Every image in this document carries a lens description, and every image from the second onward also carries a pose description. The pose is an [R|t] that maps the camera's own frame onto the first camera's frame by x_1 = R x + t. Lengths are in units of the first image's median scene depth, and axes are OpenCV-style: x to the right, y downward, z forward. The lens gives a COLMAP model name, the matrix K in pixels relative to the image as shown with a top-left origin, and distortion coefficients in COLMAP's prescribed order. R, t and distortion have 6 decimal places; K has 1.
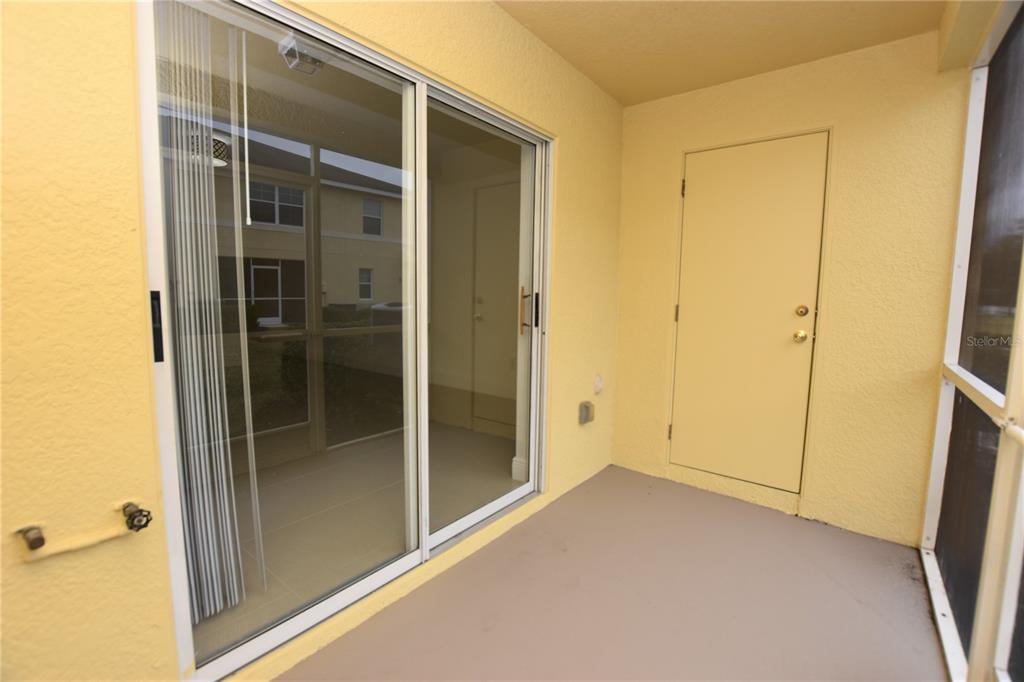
lens RADIAL K [[447.1, 0, 512.2], [0, 447.1, 338.8], [0, 0, 1]] dist [-0.026750, 0.002208]
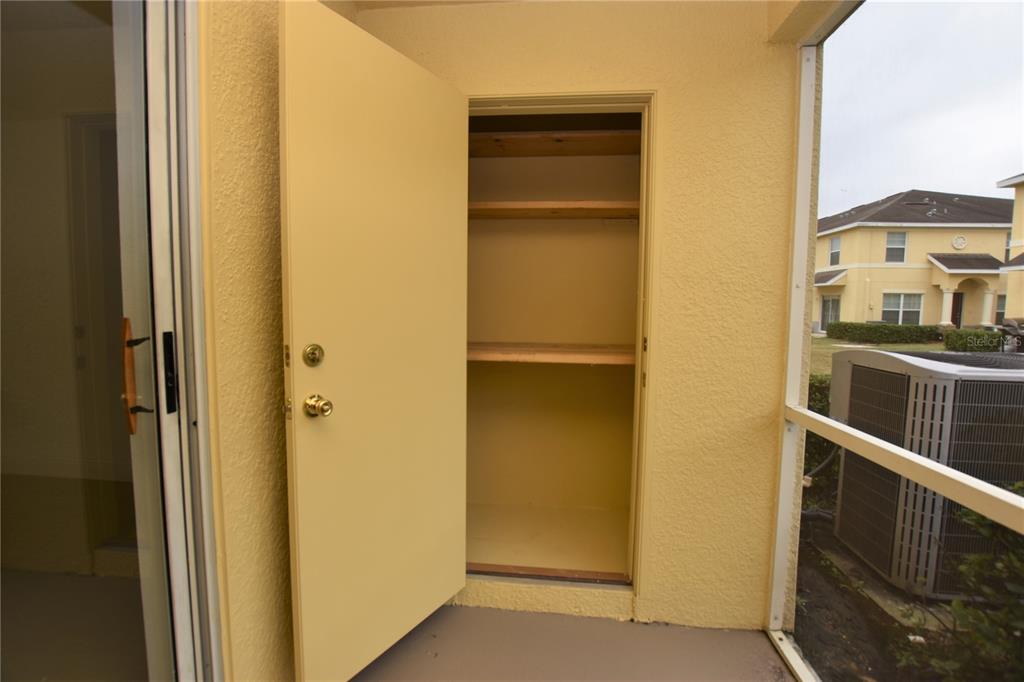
lens RADIAL K [[447.1, 0, 514.3], [0, 447.1, 340.5], [0, 0, 1]] dist [-0.026750, 0.002208]
pose [[0.835386, -0.047044, 0.547647, 0.112018], [0.059040, 0.998246, -0.004309, -0.082198], [-0.546484, 0.035932, 0.836698, 0.530514]]
